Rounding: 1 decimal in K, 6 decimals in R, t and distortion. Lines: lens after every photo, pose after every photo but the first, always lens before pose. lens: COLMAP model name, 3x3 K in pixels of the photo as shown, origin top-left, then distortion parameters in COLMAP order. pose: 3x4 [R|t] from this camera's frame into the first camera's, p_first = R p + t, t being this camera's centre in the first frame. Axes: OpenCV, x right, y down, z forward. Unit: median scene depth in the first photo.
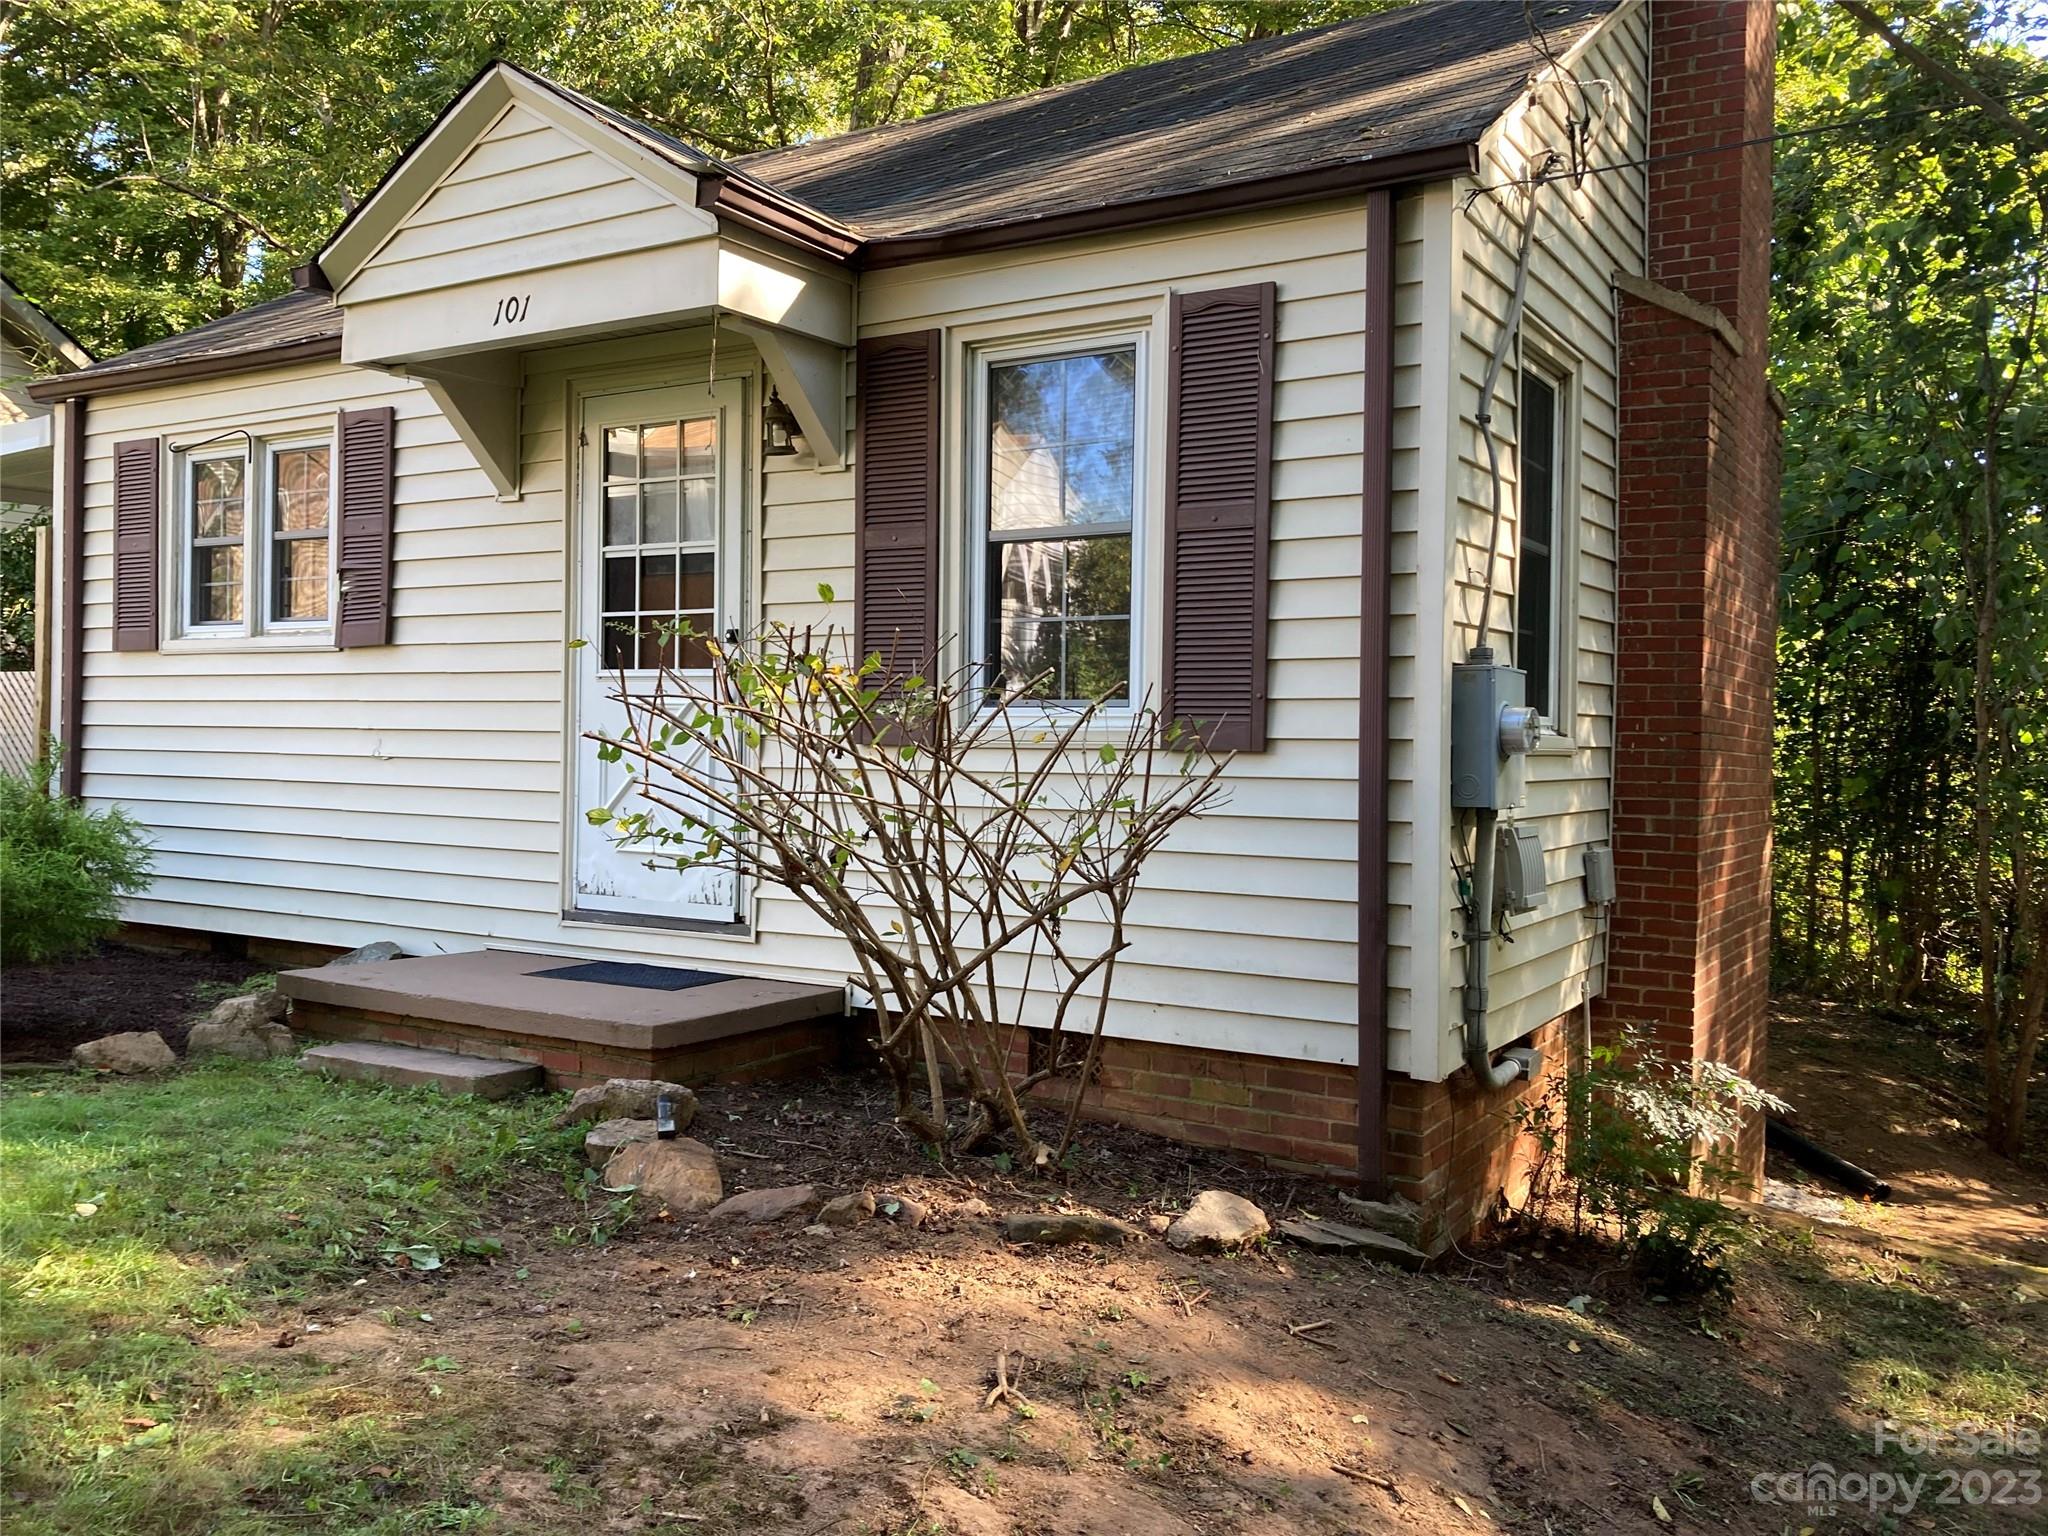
lens RADIAL K [[1670.5, 0, 1008.2], [0, 1670.5, 762.0], [0, 0, 1]] dist [0.043008, -0.038384]
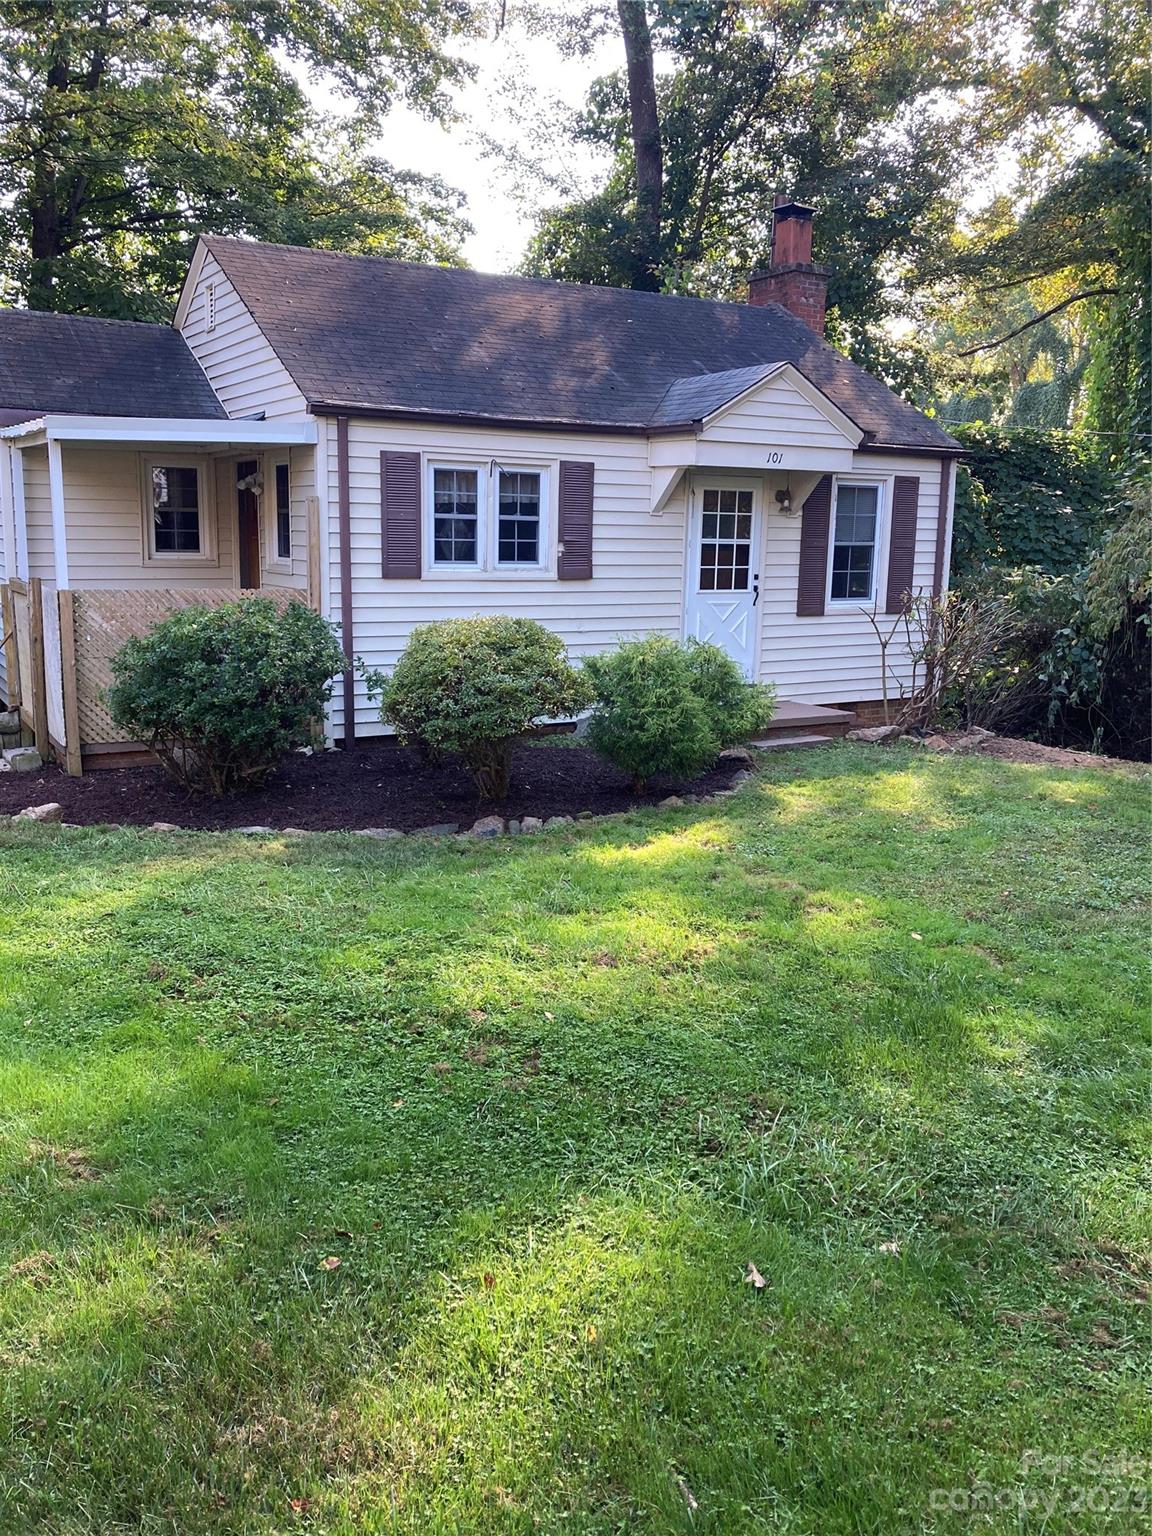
lens RADIAL K [[1252.9, 0, 576.0], [0, 1252.9, 768.0], [0, 0, 1]] dist [0.043008, -0.038384]
pose [[0.465086, -0.173350, 0.868127, -1.784752], [-0.004341, 0.980182, 0.198051, -0.146902], [-0.885255, -0.095879, 0.455116, 0.272034]]
